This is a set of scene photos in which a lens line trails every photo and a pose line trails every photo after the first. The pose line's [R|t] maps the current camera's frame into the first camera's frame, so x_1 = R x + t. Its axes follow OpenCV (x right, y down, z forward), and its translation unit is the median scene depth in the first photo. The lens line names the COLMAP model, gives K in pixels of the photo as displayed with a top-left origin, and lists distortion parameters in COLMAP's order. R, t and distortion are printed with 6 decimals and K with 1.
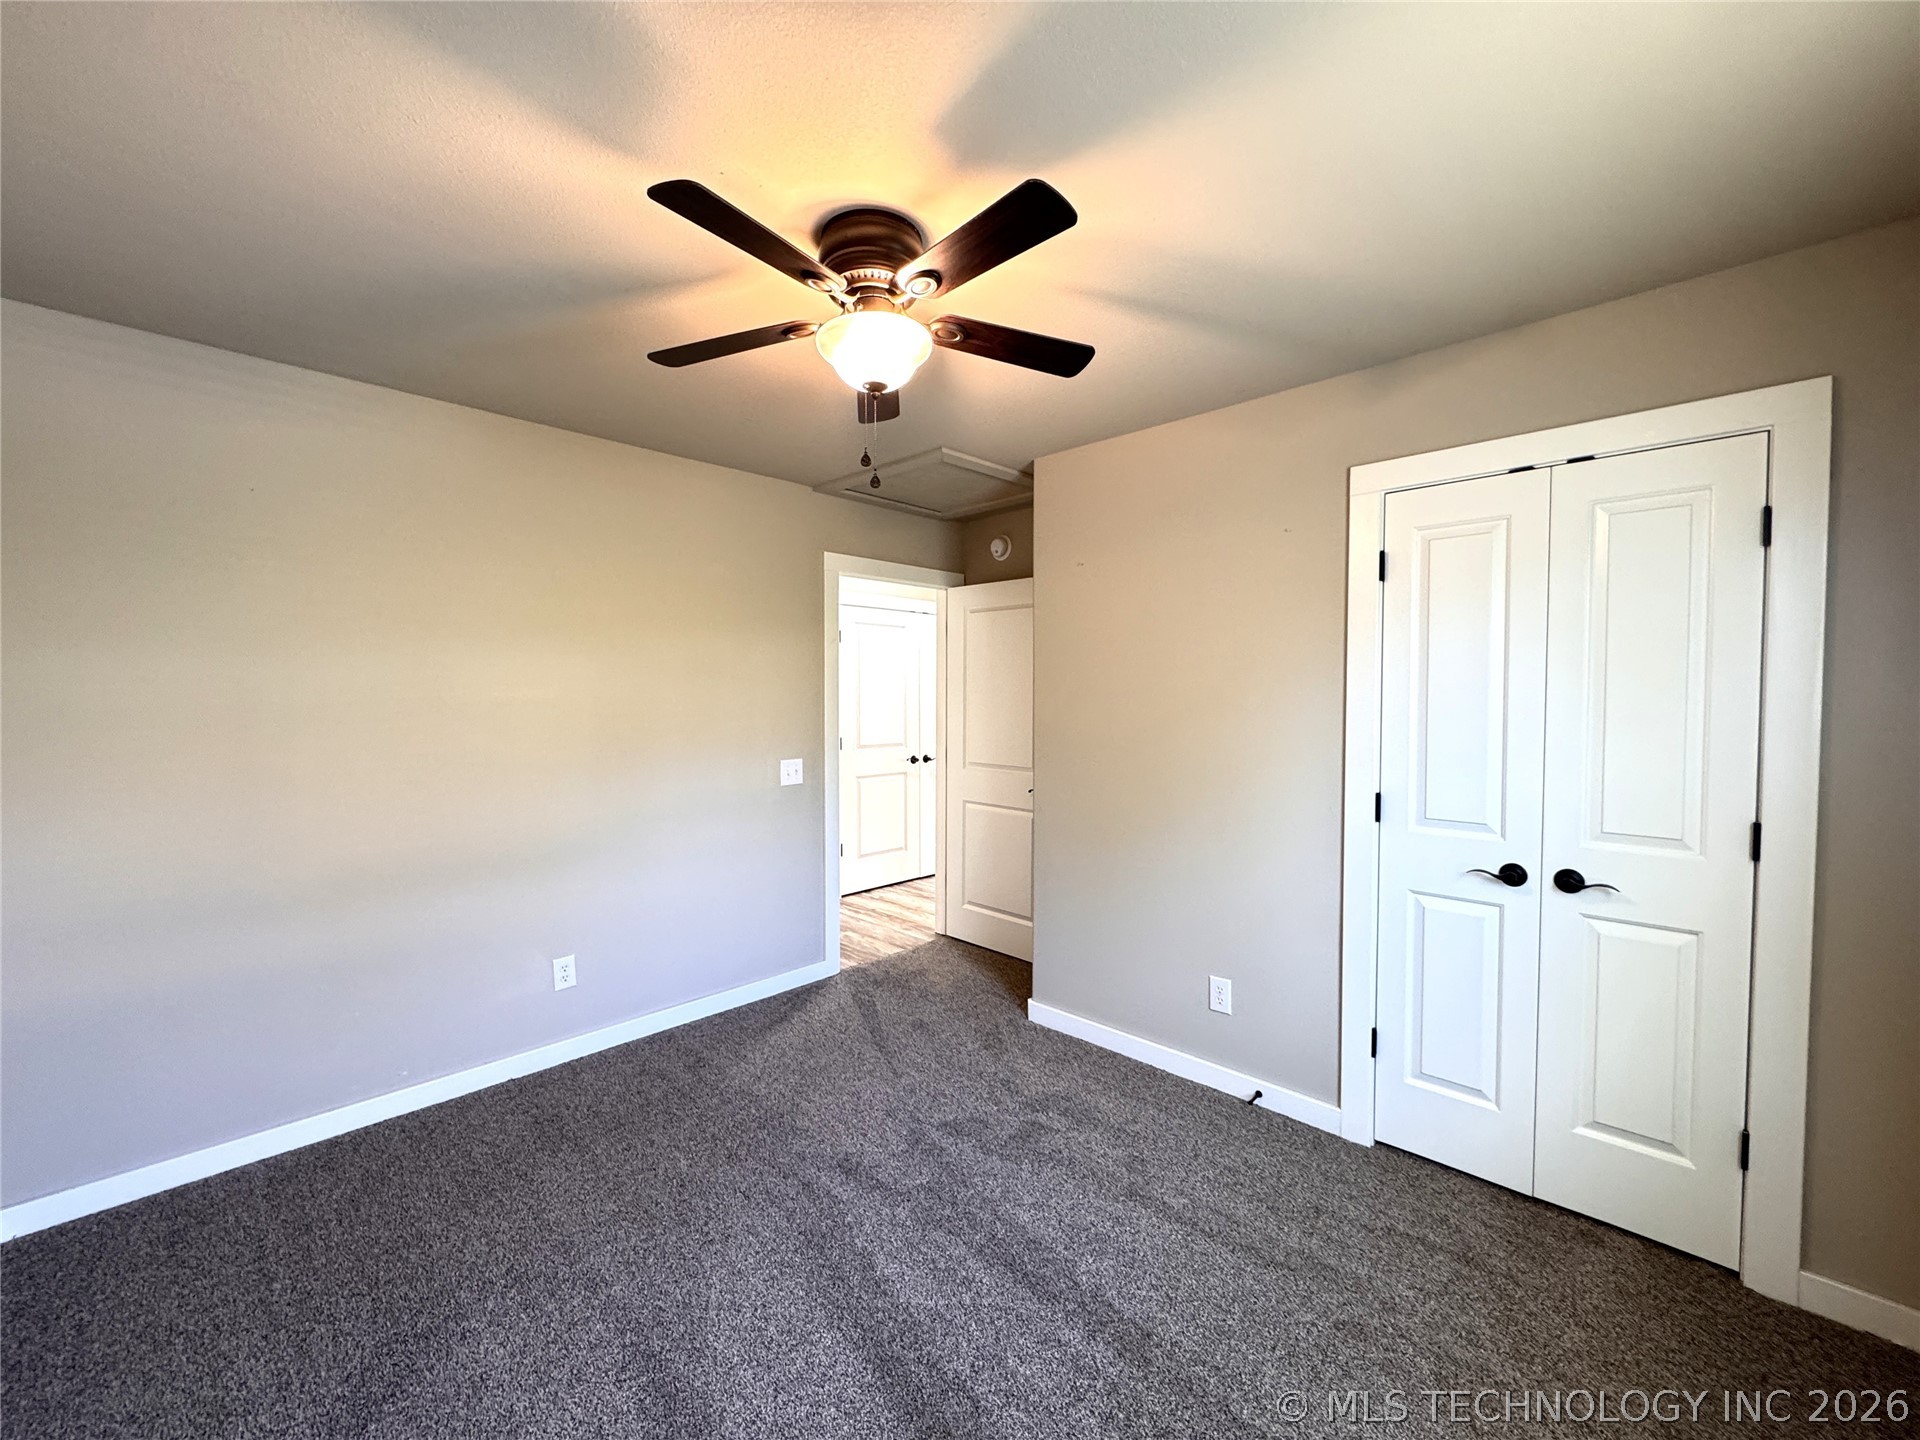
lens RADIAL K [[764.7, 0, 960.5], [0, 764.7, 712.0], [0, 0, 1]] dist [-0.002862, 0.000273]
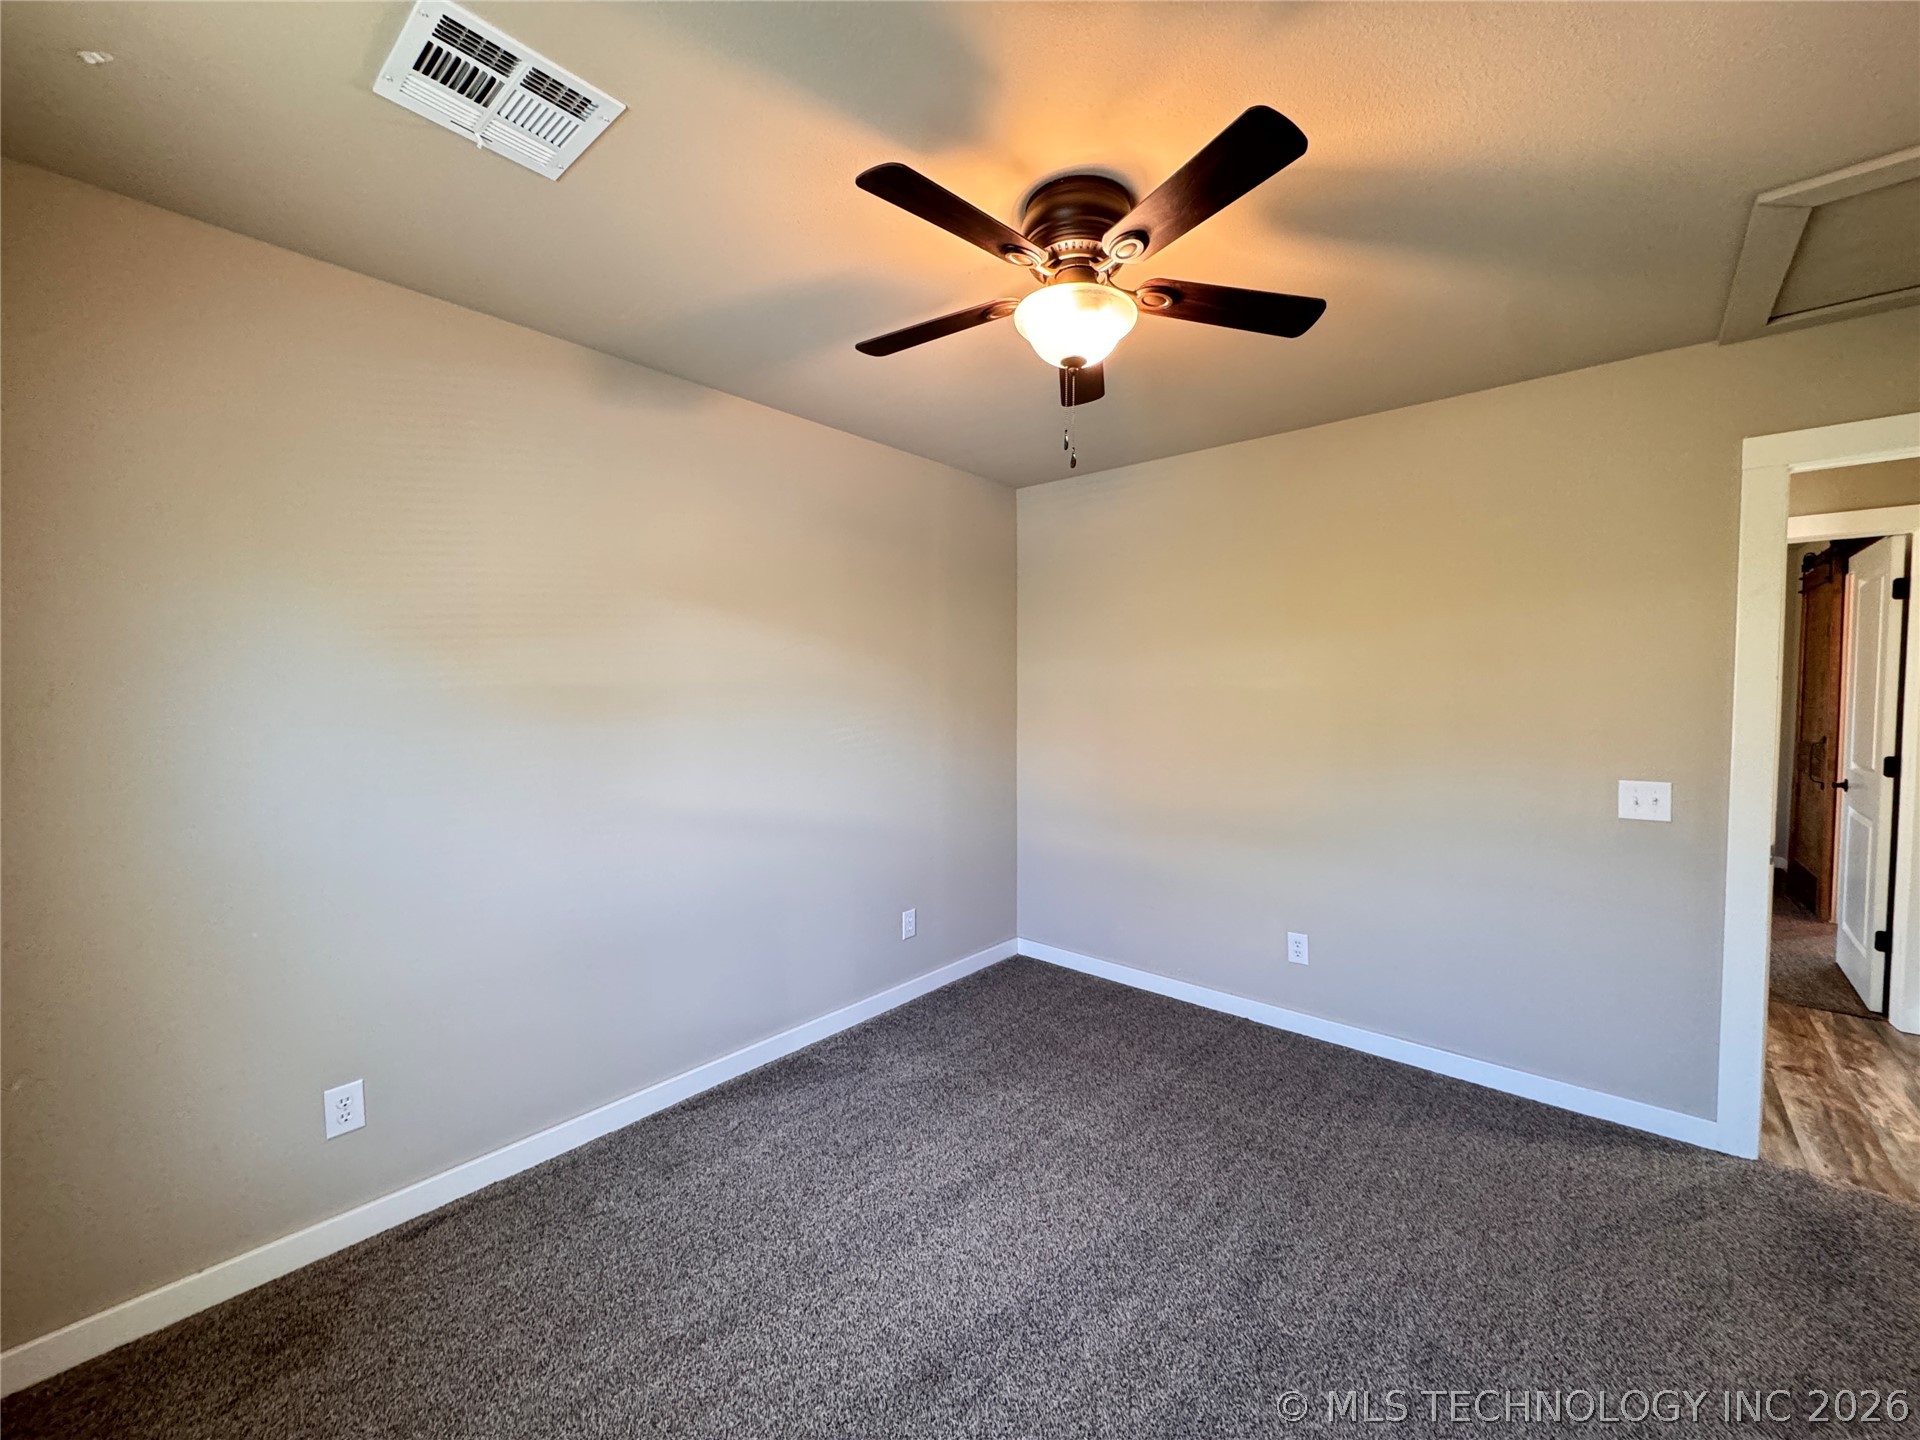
lens RADIAL K [[764.7, 0, 960.7], [0, 764.7, 713.9], [0, 0, 1]] dist [-0.002862, 0.000273]
pose [[0.041052, 0.029866, -0.998711, 0.441718], [-0.017249, 0.999425, 0.029179, -0.004395], [0.999008, 0.016029, 0.041544, 0.423958]]
